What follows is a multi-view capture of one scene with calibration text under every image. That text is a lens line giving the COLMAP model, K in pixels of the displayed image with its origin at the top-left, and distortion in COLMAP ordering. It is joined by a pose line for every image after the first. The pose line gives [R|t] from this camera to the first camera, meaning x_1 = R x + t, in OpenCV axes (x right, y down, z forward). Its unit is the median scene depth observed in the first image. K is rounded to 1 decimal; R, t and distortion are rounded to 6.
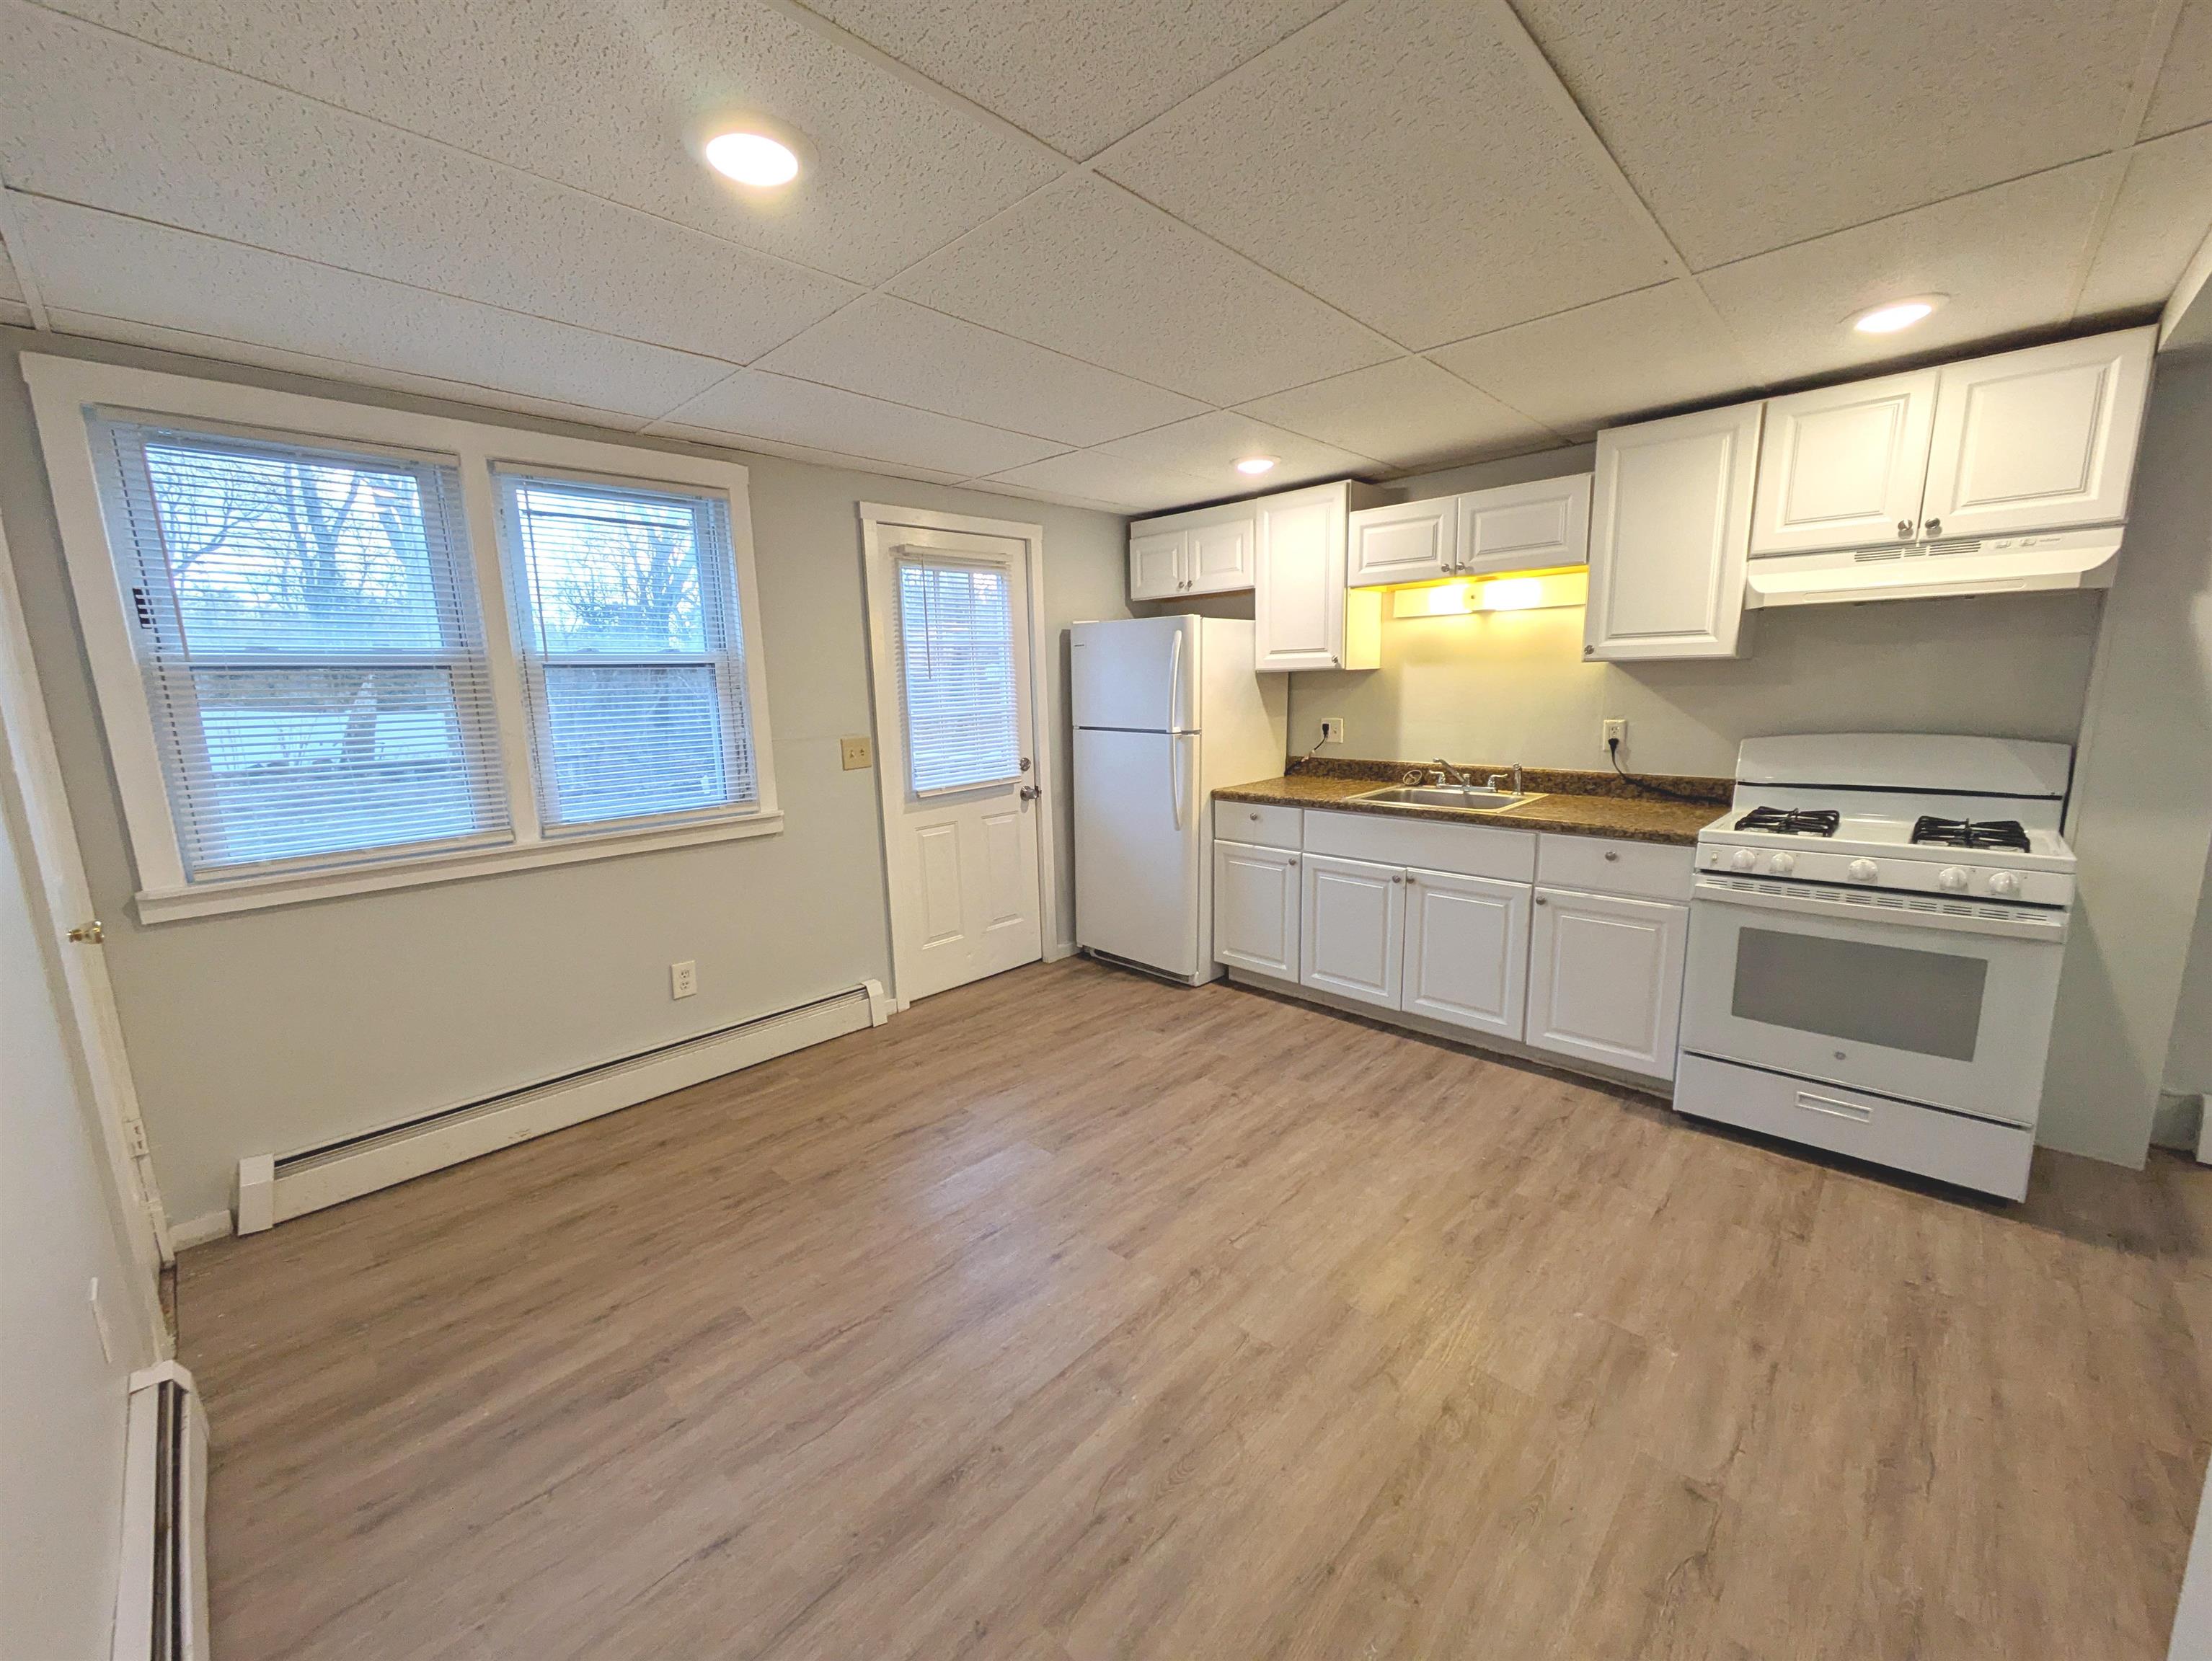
lens RADIAL K [[874.9, 0, 1110.2], [0, 874.9, 831.2], [0, 0, 1]] dist [-0.002026, 0.000042]
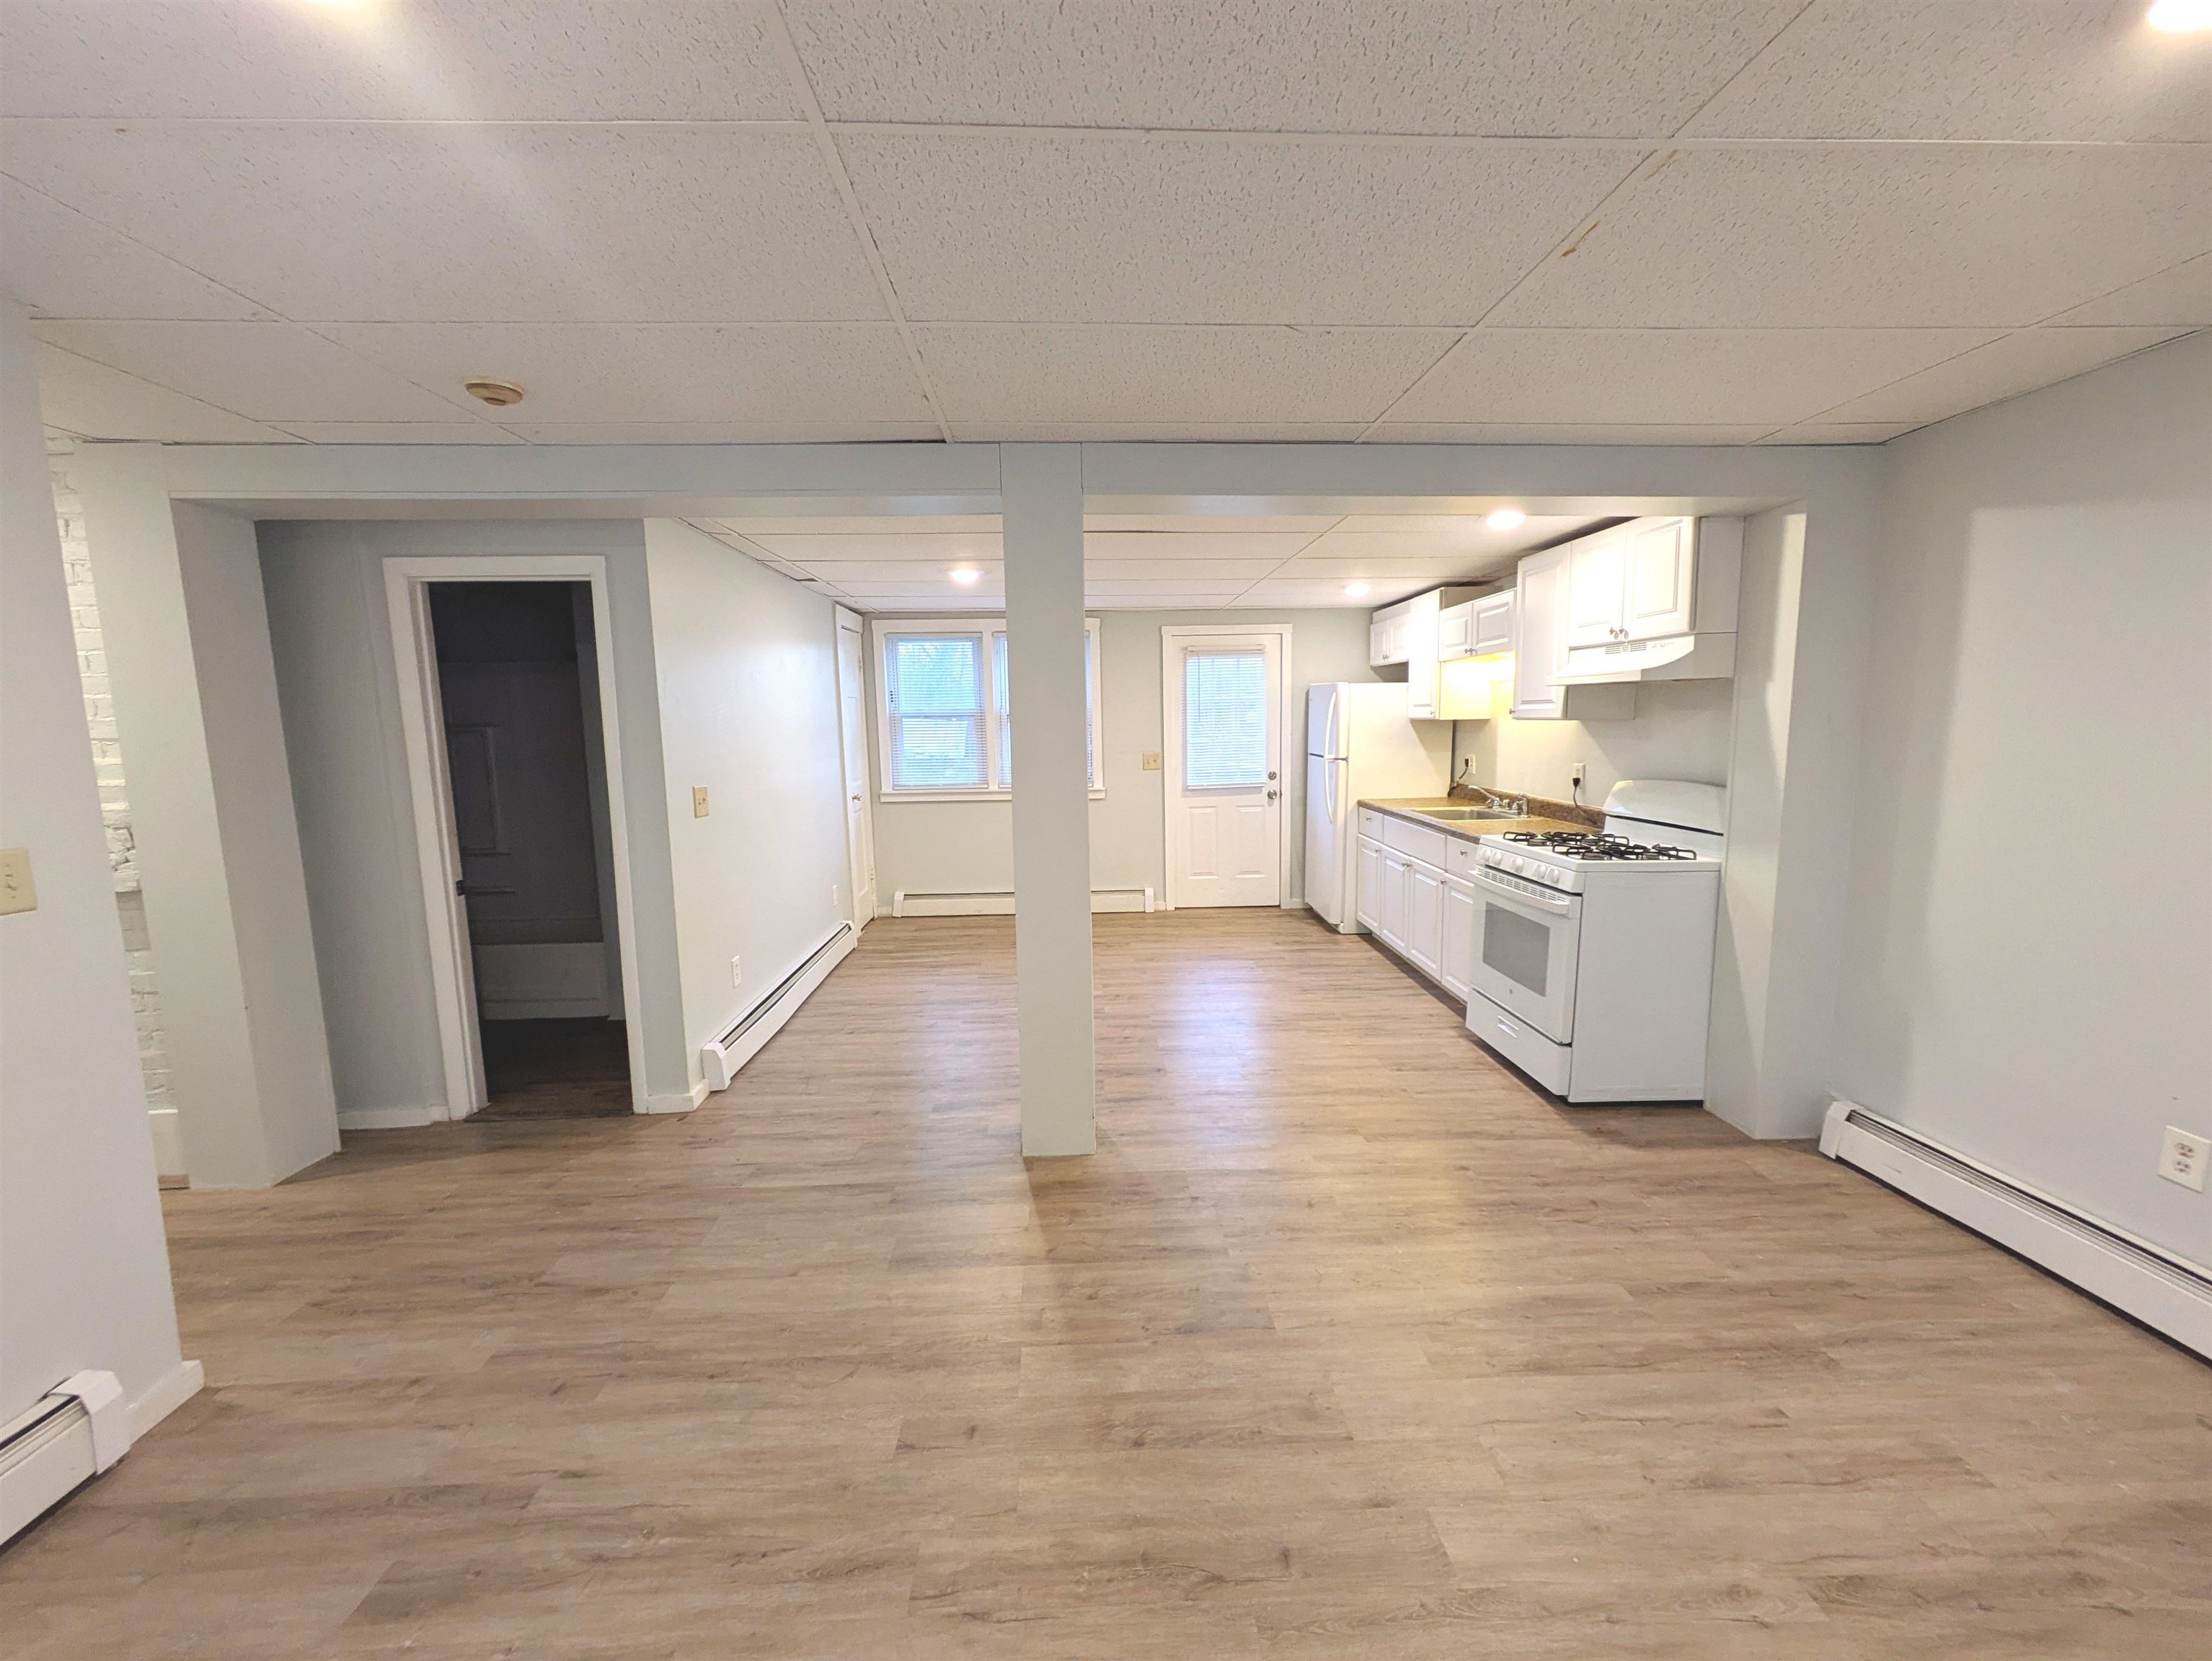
lens RADIAL K [[873.6, 0, 1106.0], [0, 873.6, 830.5], [0, 0, 1]] dist [-0.001711, 0.002113]
pose [[0.716728, 0.104476, -0.689482, 0.956568], [-0.122324, 0.992219, 0.023192, 0.025458], [0.686541, 0.067718, 0.723931, -0.398877]]
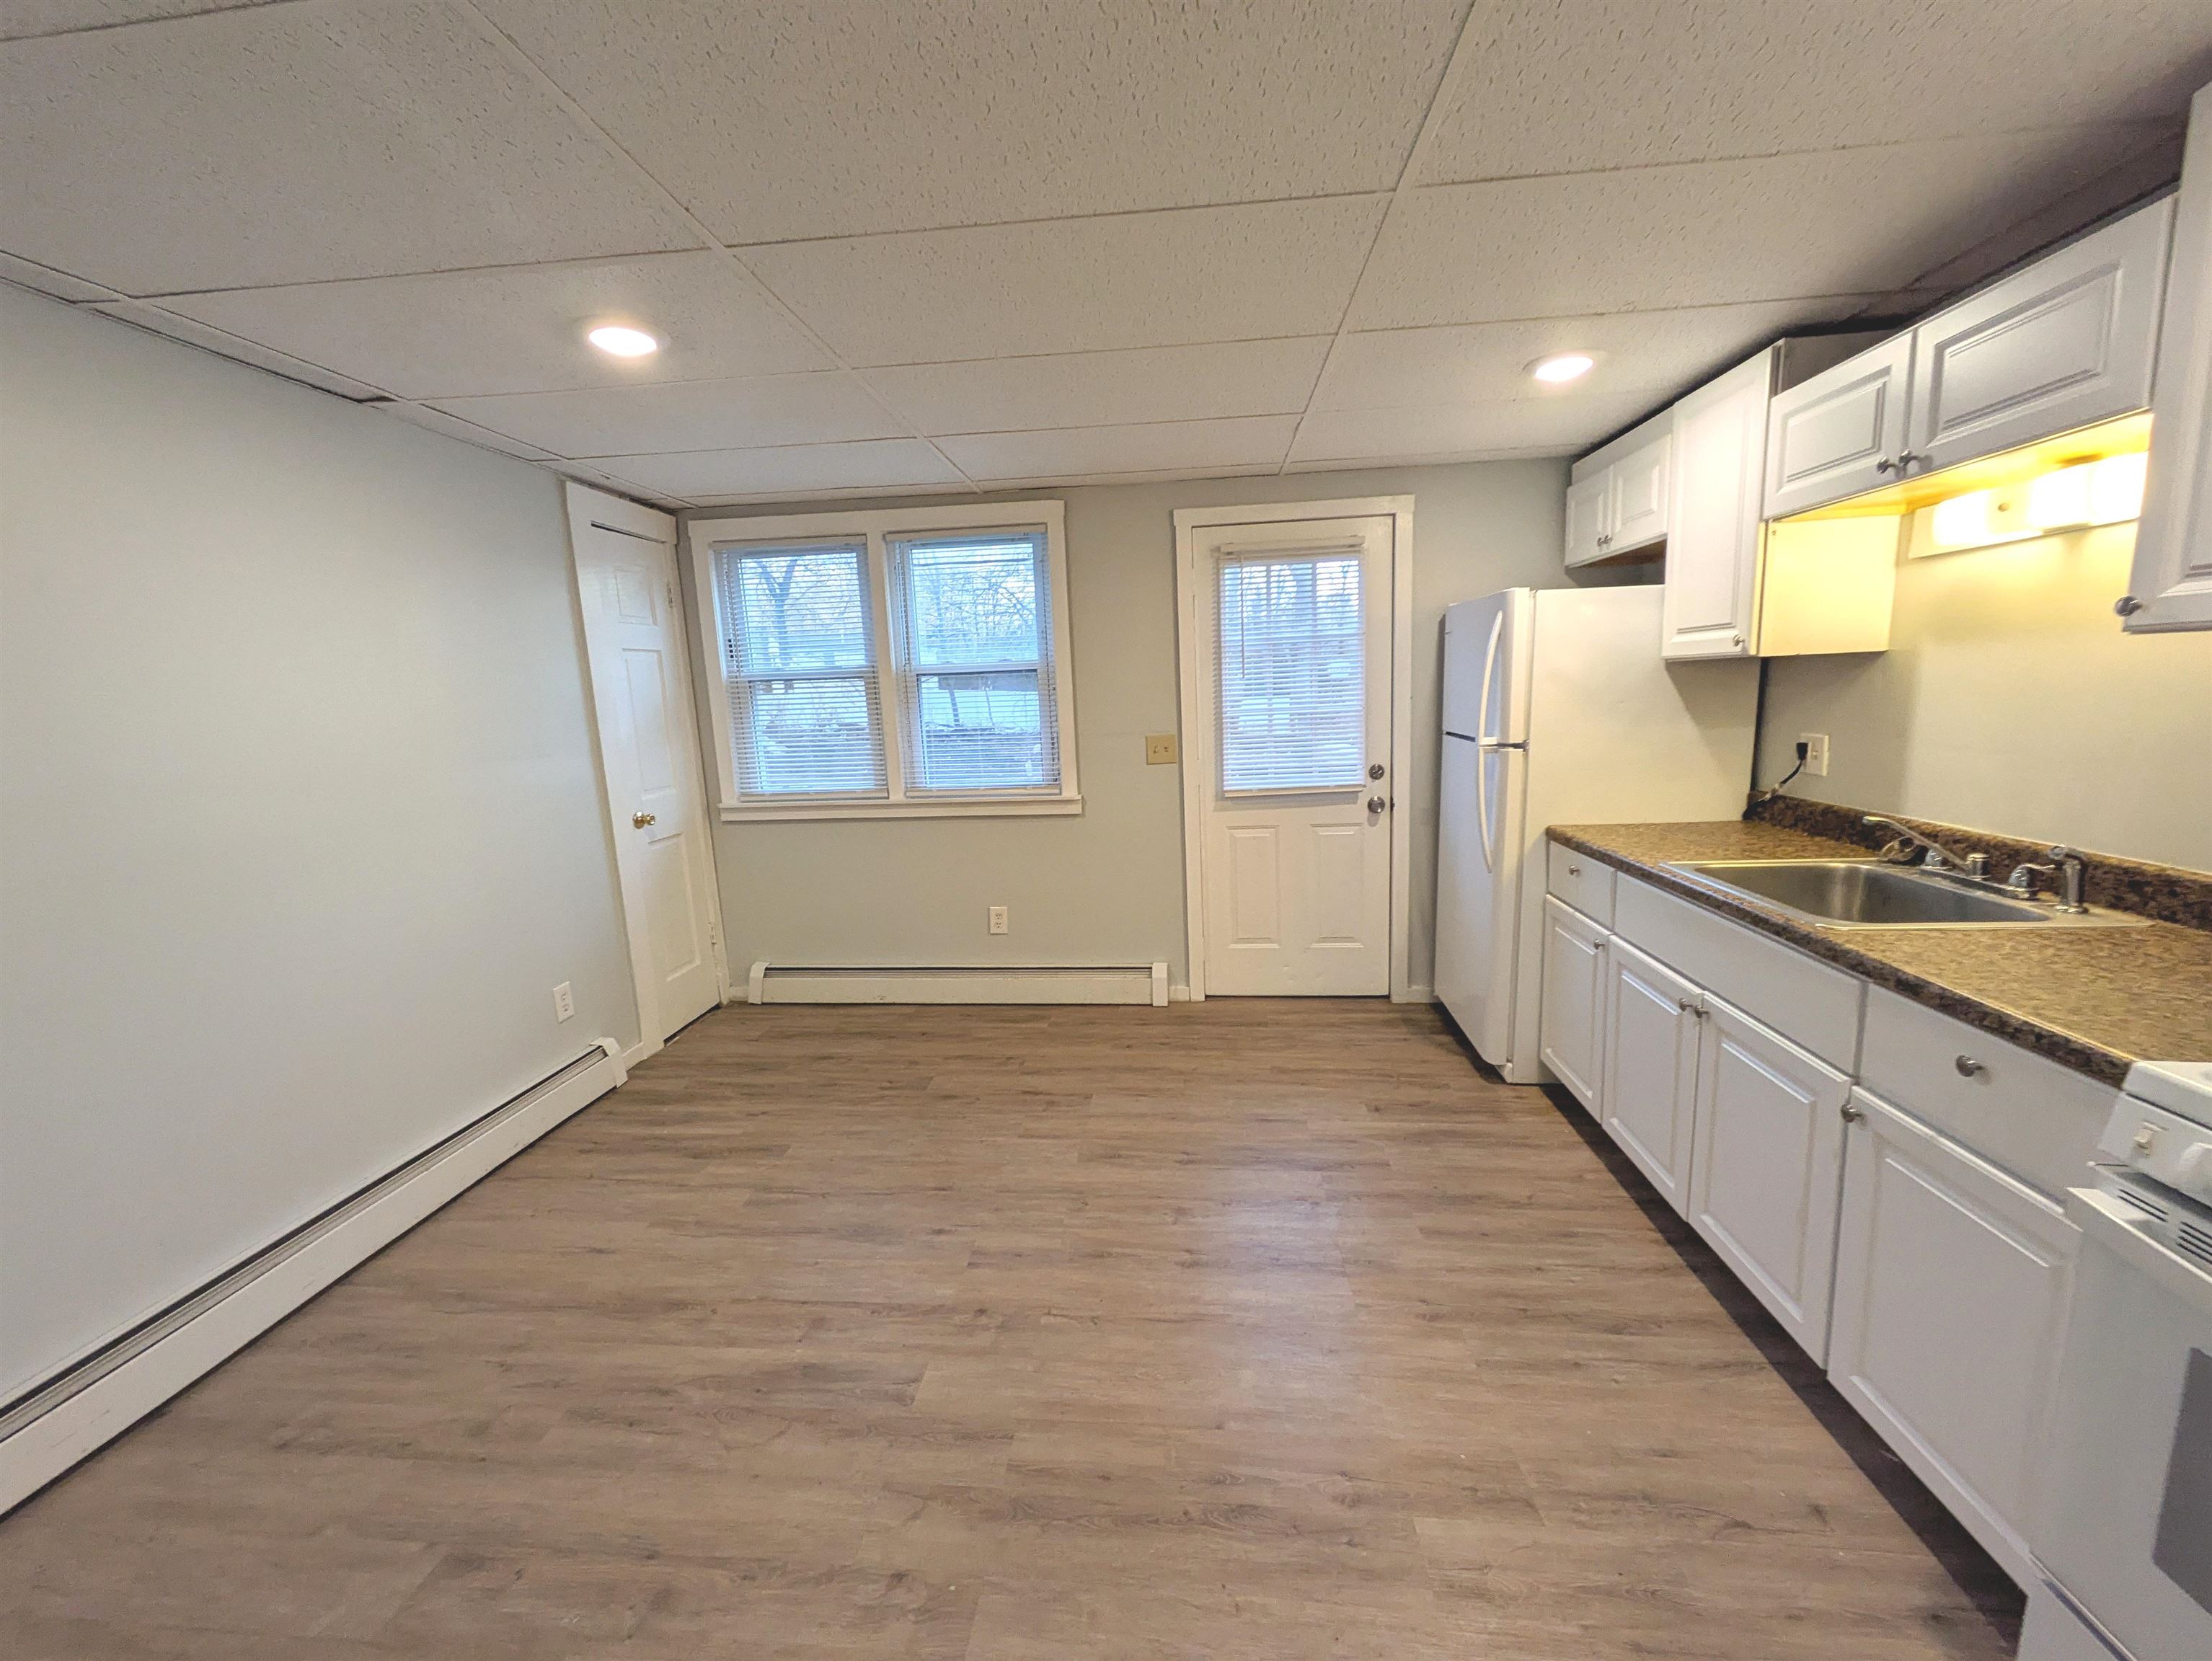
lens RADIAL K [[873.6, 0, 1106.0], [0, 873.6, 830.5], [0, 0, 1]] dist [-0.001711, 0.002113]
pose [[0.616514, 0.127716, -0.776916, 0.526430], [-0.113987, 0.990839, 0.072429, -0.062805], [0.779049, 0.043905, 0.625424, 0.298047]]
